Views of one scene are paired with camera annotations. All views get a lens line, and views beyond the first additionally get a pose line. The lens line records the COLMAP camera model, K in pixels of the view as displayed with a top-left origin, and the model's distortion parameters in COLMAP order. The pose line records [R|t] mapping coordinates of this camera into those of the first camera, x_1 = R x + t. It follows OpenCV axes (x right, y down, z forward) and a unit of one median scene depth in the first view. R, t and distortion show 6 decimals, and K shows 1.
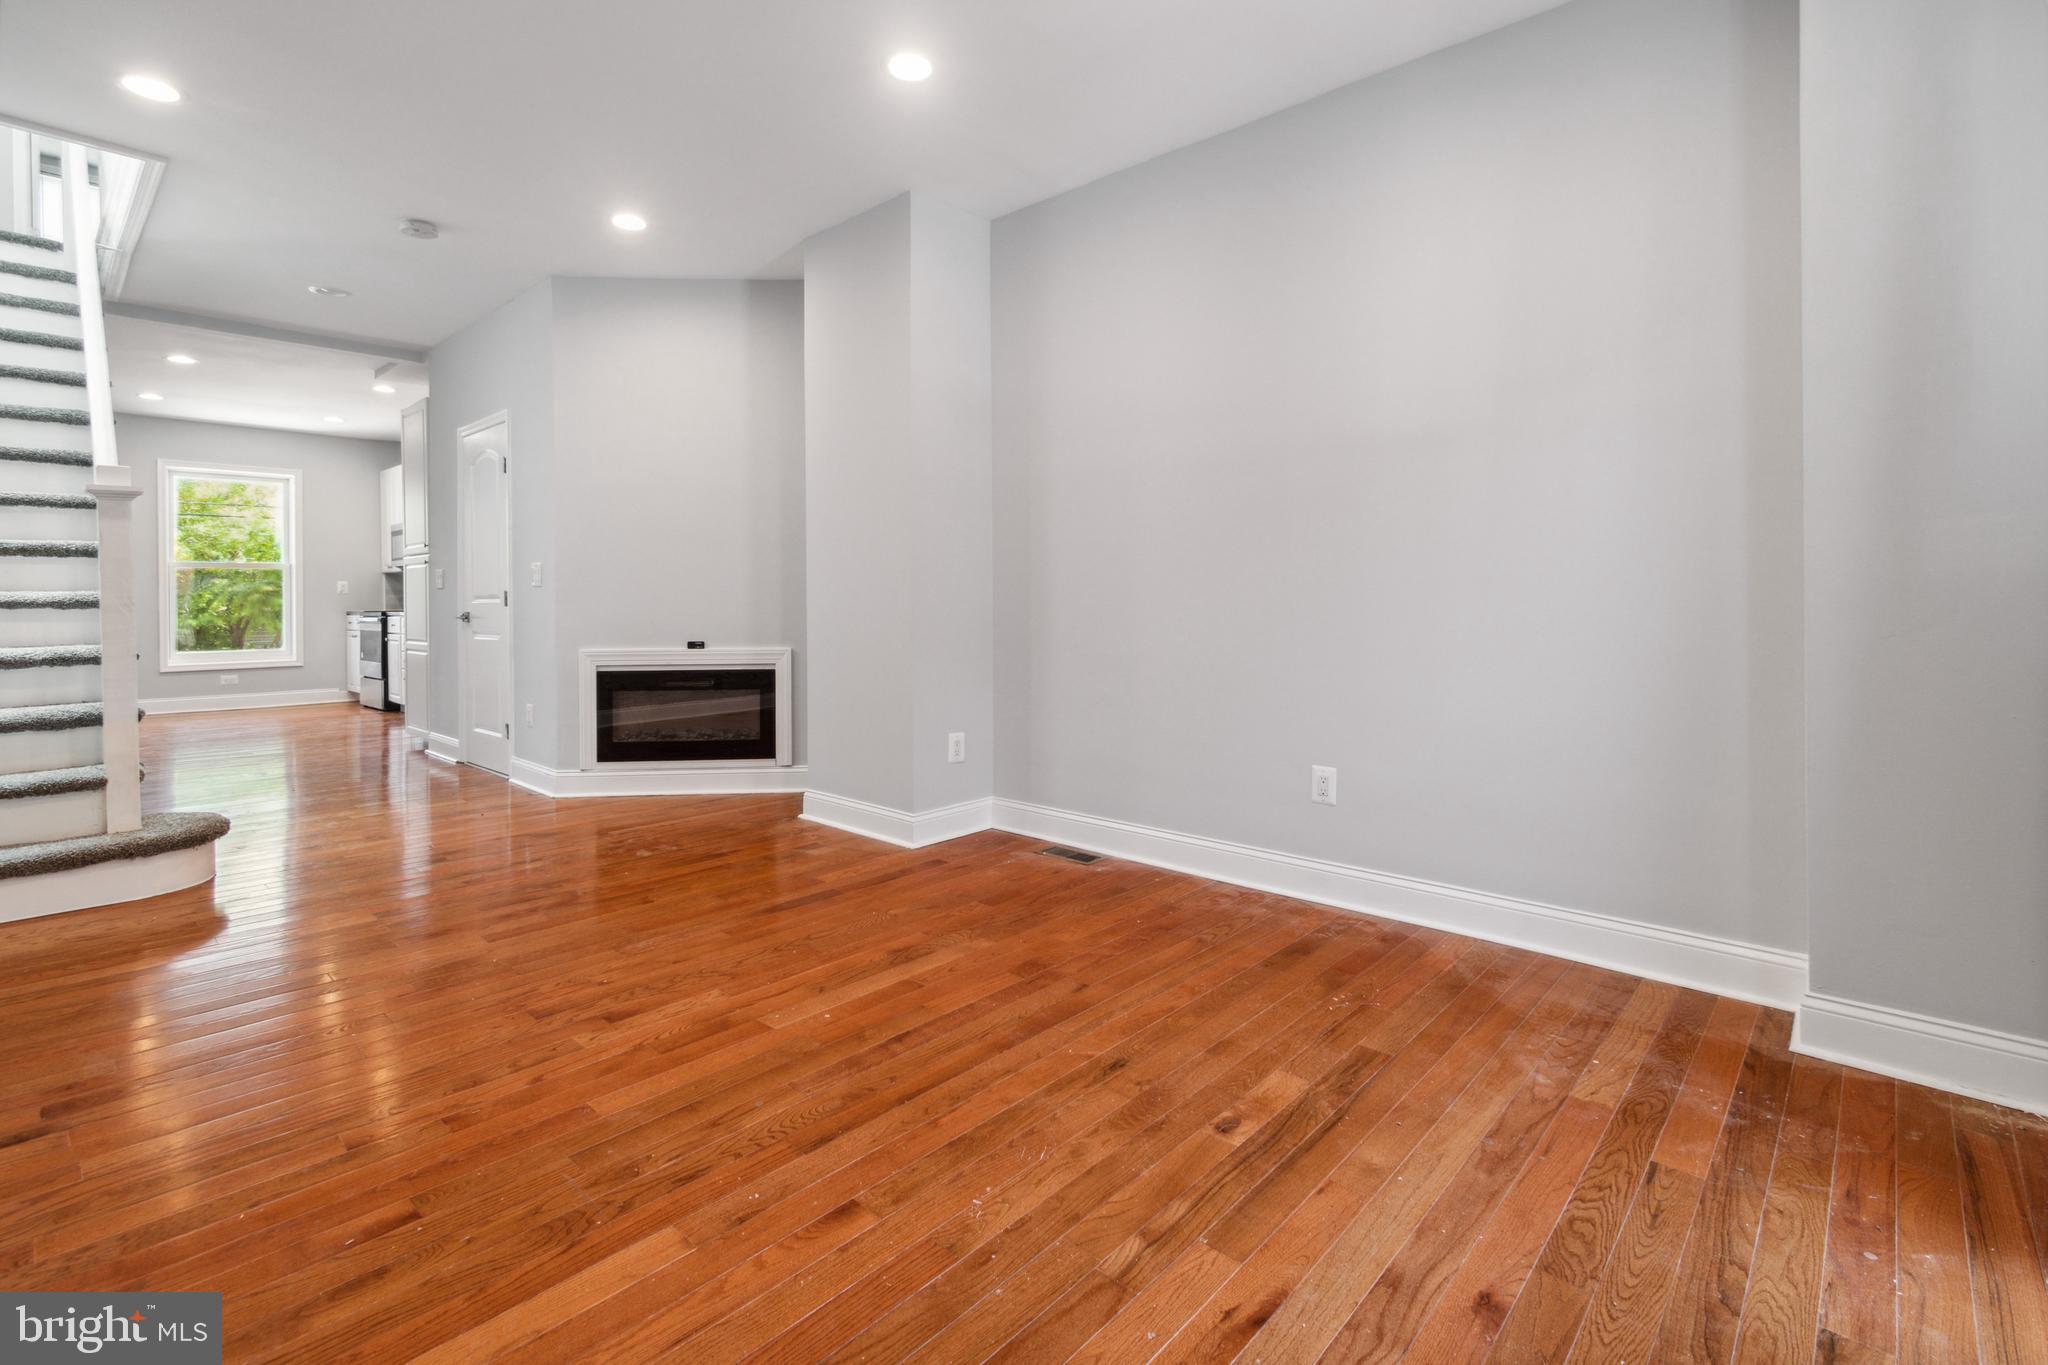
lens RADIAL K [[941.2, 0, 1015.6], [0, 941.2, 611.2], [0, 0, 1]] dist [0.001340, -0.000264]
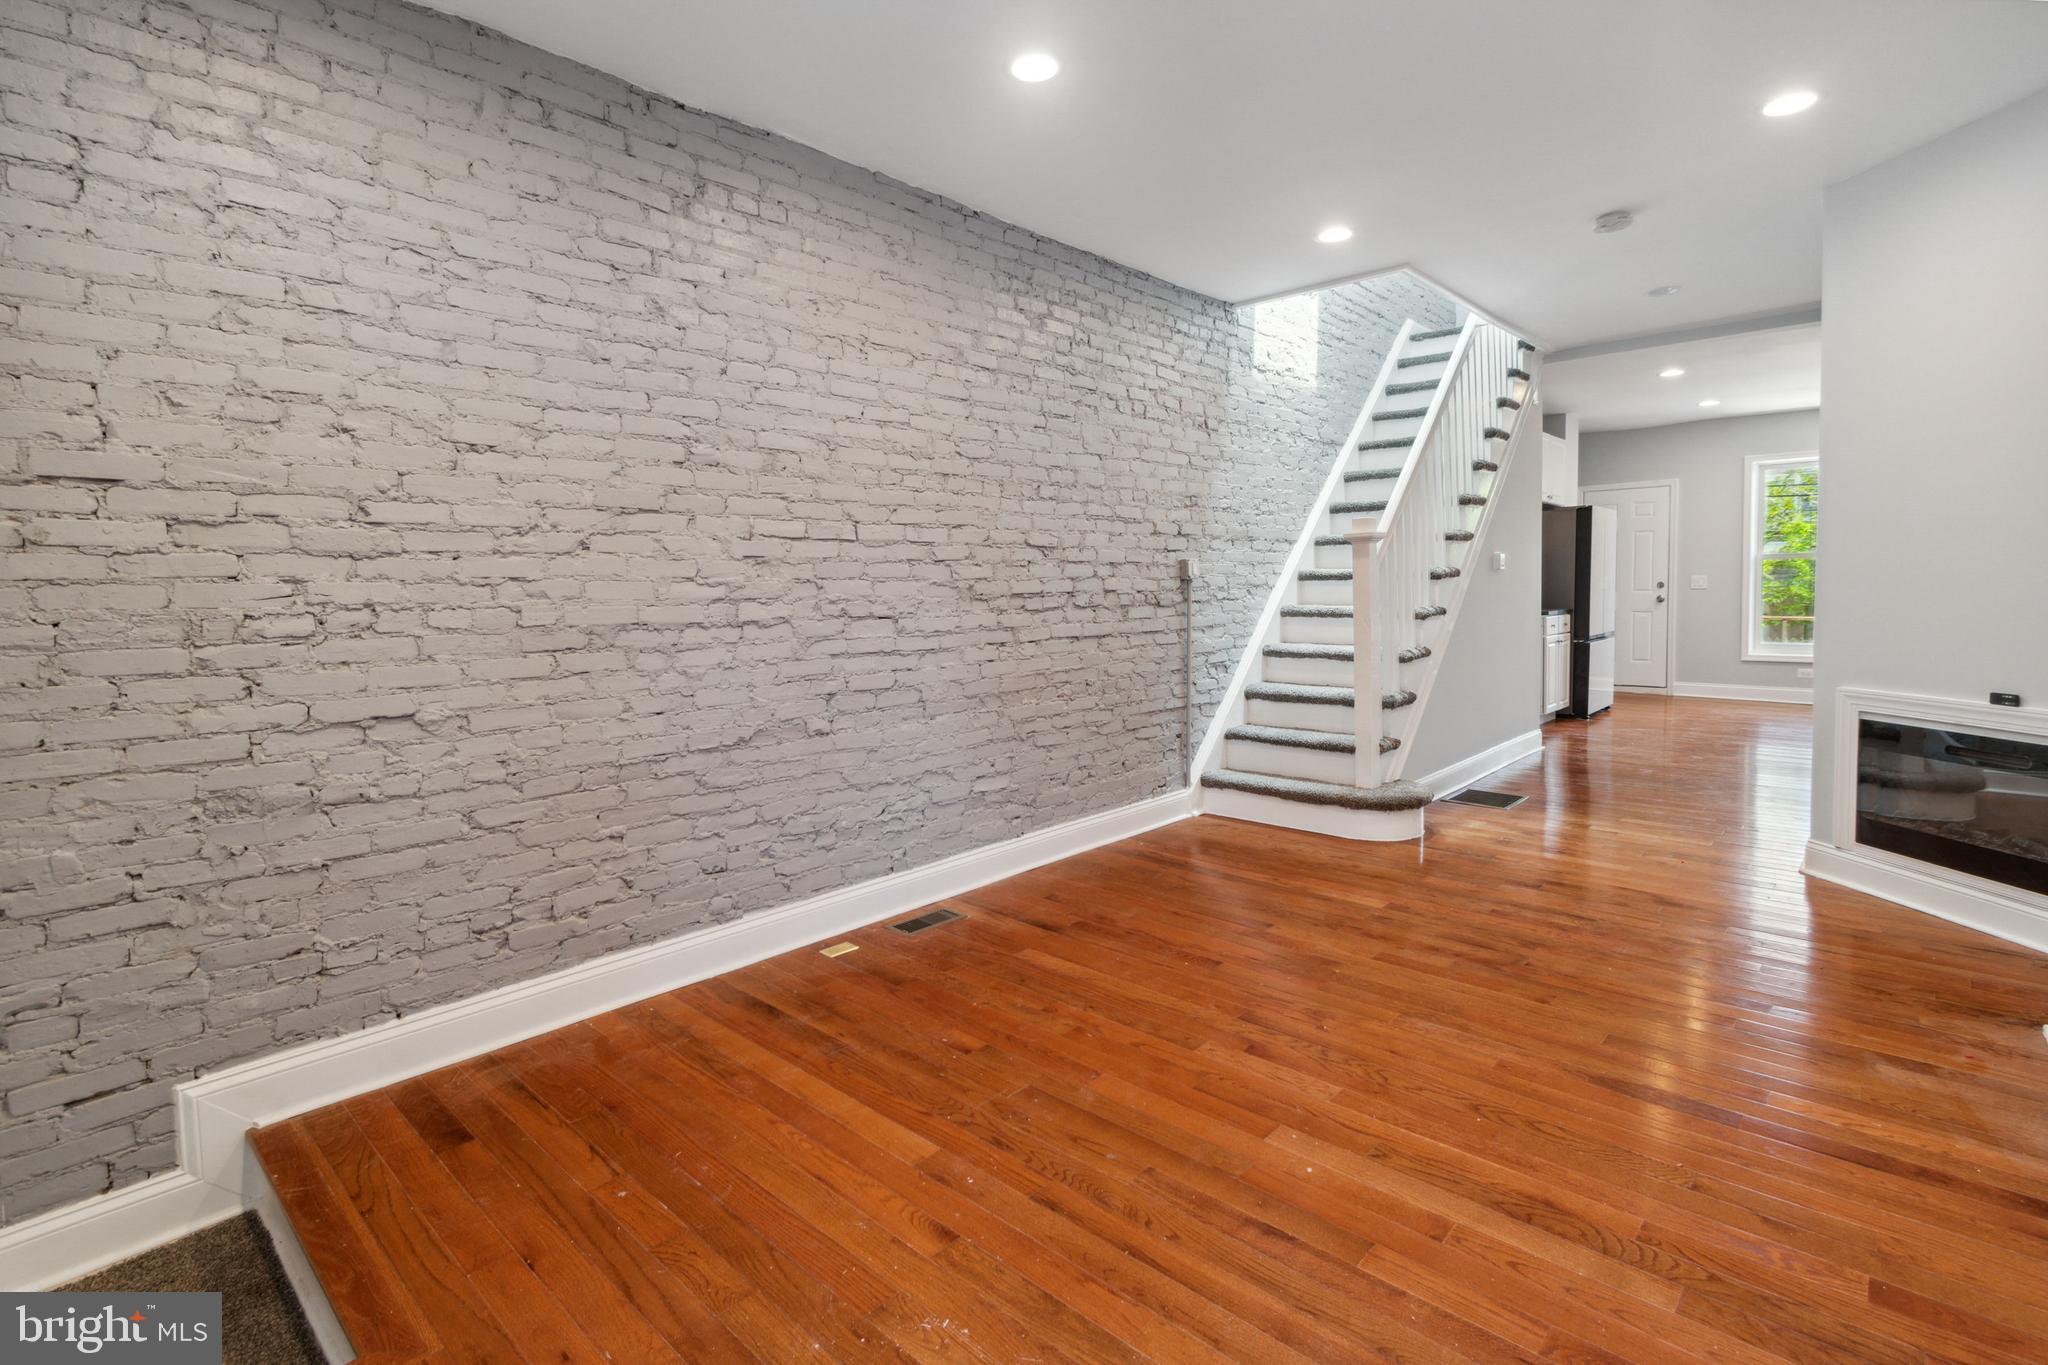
lens RADIAL K [[965.8, 0, 1022.5], [0, 965.8, 637.9], [0, 0, 1]] dist [0.000219, 0.000213]
pose [[0.001031, 0.057633, -0.998337, 0.613468], [0.001823, 0.998336, 0.057635, -0.088521], [0.999998, -0.001879, 0.000924, 0.729811]]
